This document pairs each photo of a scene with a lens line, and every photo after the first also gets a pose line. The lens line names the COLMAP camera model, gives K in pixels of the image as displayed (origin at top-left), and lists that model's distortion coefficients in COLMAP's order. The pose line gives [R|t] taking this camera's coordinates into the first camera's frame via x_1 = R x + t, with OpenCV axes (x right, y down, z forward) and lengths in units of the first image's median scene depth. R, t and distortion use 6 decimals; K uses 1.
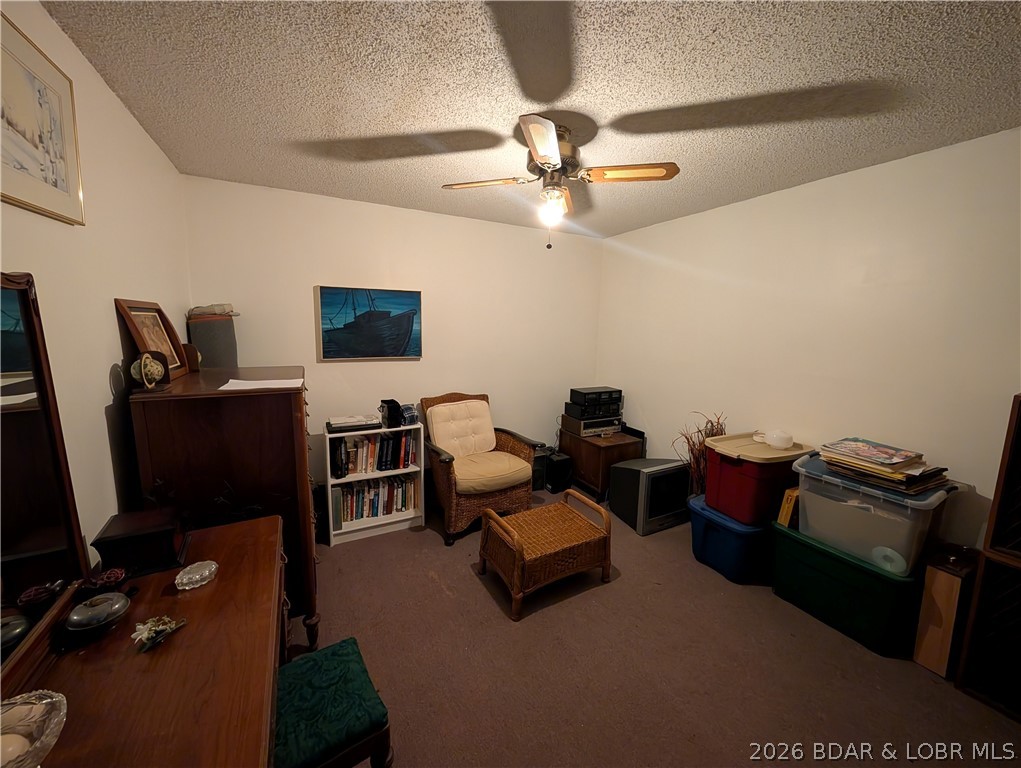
lens RADIAL K [[387.2, 0, 507.6], [0, 387.2, 384.2], [0, 0, 1]] dist [-0.000822, -0.000194]
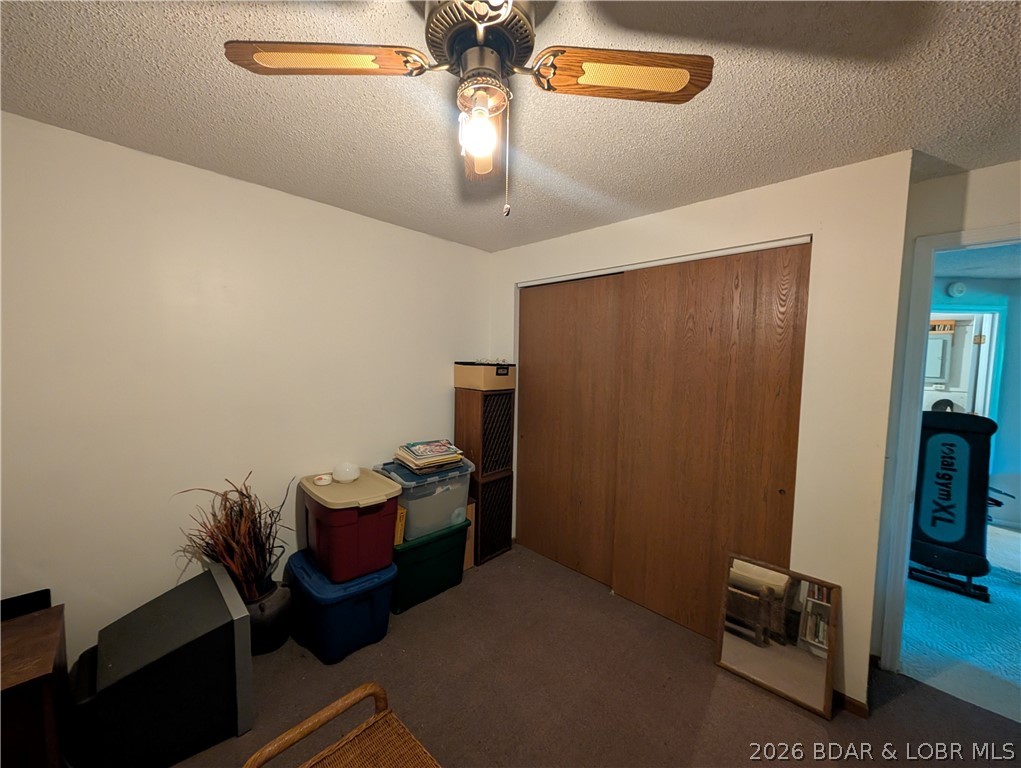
lens RADIAL K [[398.3, 0, 510.5], [0, 398.3, 384.0], [0, 0, 1]] dist [-0.002223, 0.000003]
pose [[-0.291349, -0.094338, 0.951954, -0.395160], [0.135607, 0.981003, 0.138720, -0.186560], [-0.946956, 0.169507, -0.273022, 1.031588]]
